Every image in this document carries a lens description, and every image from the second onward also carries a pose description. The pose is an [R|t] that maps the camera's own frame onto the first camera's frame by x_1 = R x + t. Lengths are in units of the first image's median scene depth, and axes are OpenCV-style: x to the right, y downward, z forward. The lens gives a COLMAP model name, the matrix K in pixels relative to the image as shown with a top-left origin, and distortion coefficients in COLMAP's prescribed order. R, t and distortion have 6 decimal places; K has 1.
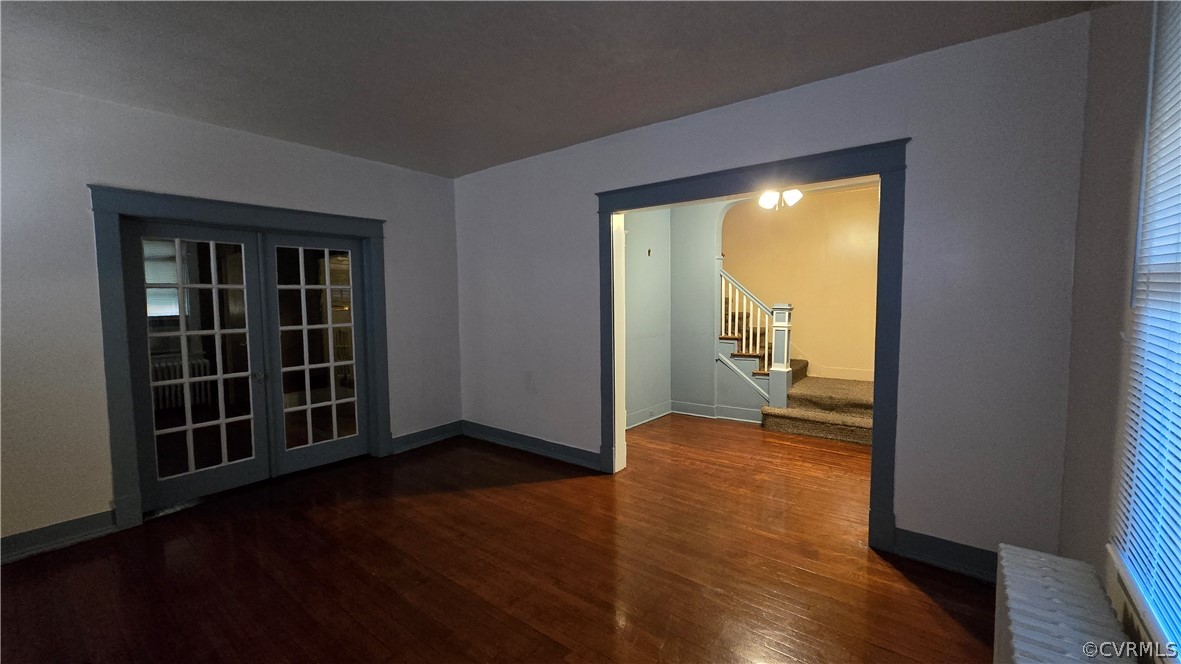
lens RADIAL K [[484.1, 0, 585.8], [0, 484.1, 326.9], [0, 0, 1]] dist [0.009471, 0.000229]
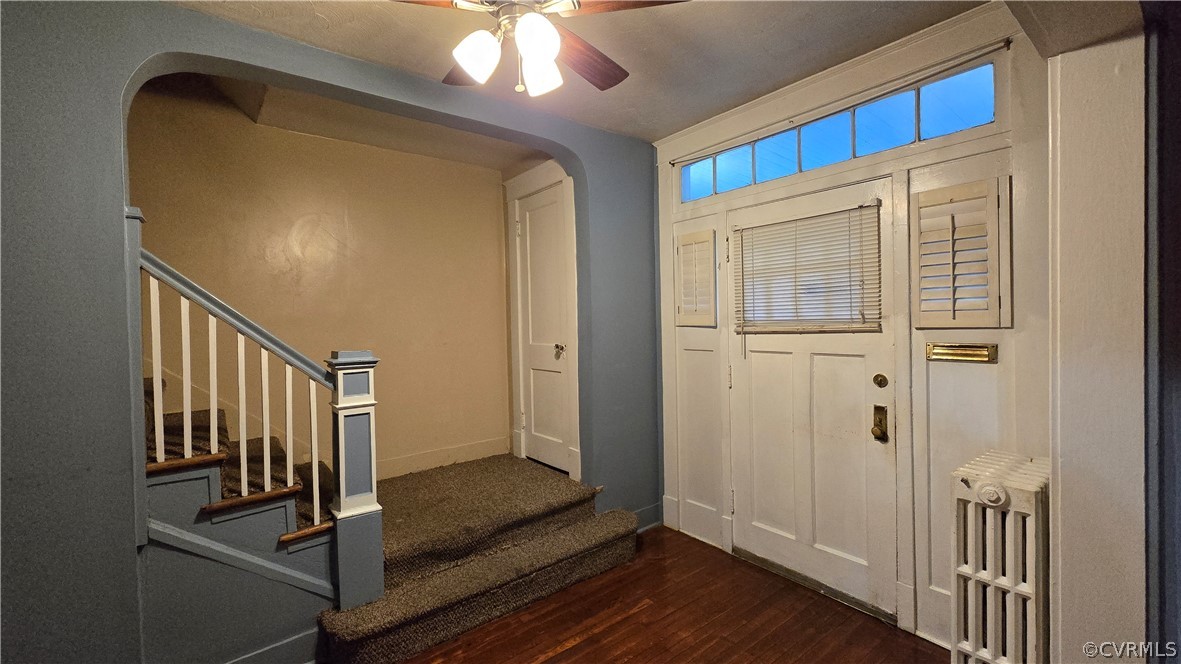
lens RADIAL K [[484.1, 0, 585.8], [0, 484.1, 326.9], [0, 0, 1]] dist [0.009471, 0.000229]
pose [[0.235280, -0.011442, 0.971860, 0.039620], [0.084793, 0.996360, -0.008797, -0.046660], [-0.968222, 0.084477, 0.235394, 0.677700]]
